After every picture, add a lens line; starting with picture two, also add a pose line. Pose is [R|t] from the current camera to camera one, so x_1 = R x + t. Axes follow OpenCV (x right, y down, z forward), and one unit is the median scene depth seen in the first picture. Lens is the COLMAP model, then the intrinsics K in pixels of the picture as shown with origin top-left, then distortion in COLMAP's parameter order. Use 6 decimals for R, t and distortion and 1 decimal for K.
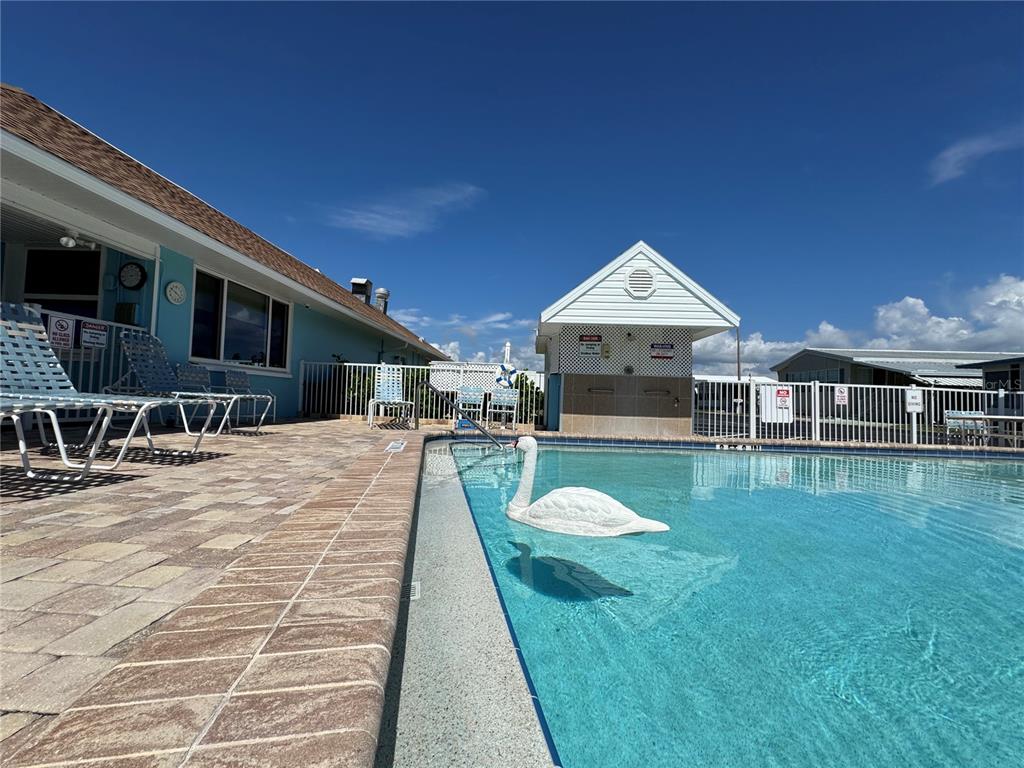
lens RADIAL K [[412.0, 0, 509.5], [0, 412.0, 376.8], [0, 0, 1]] dist [0.000106, -0.000036]
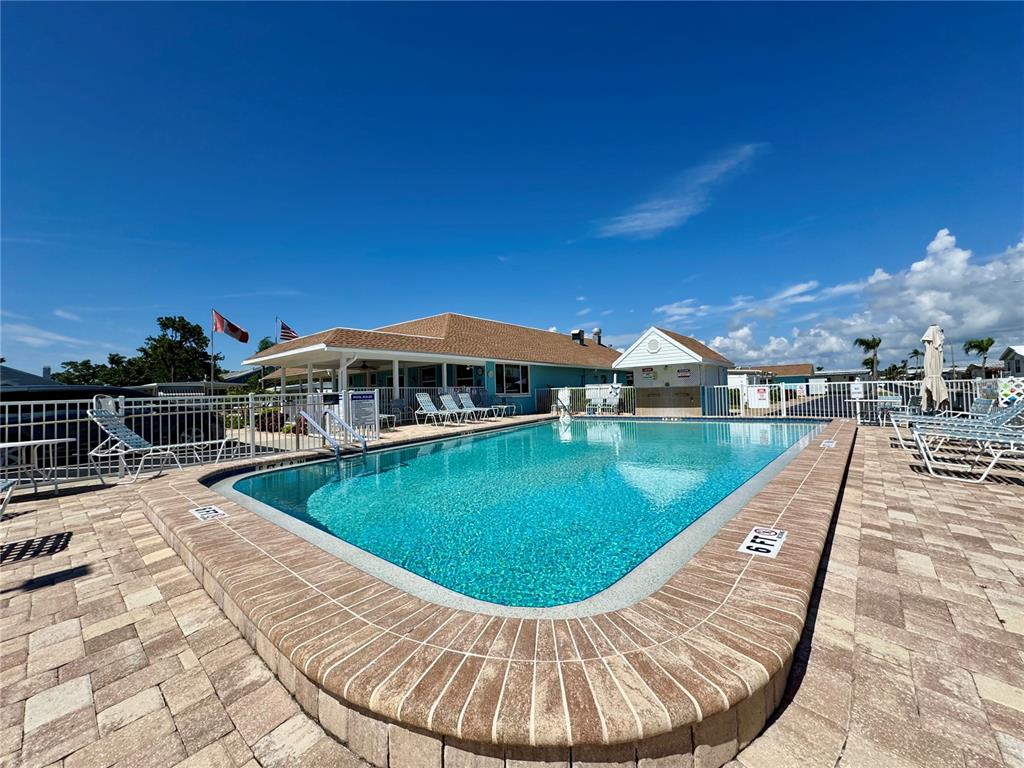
lens RADIAL K [[405.2, 0, 512.0], [0, 405.2, 384.0], [0, 0, 1]] dist [0.000817, 0.000099]
pose [[0.792169, -0.071161, -0.606139, 0.878882], [0.084669, 0.996389, -0.006321, -0.068360], [0.604400, -0.046314, 0.795334, -1.008272]]
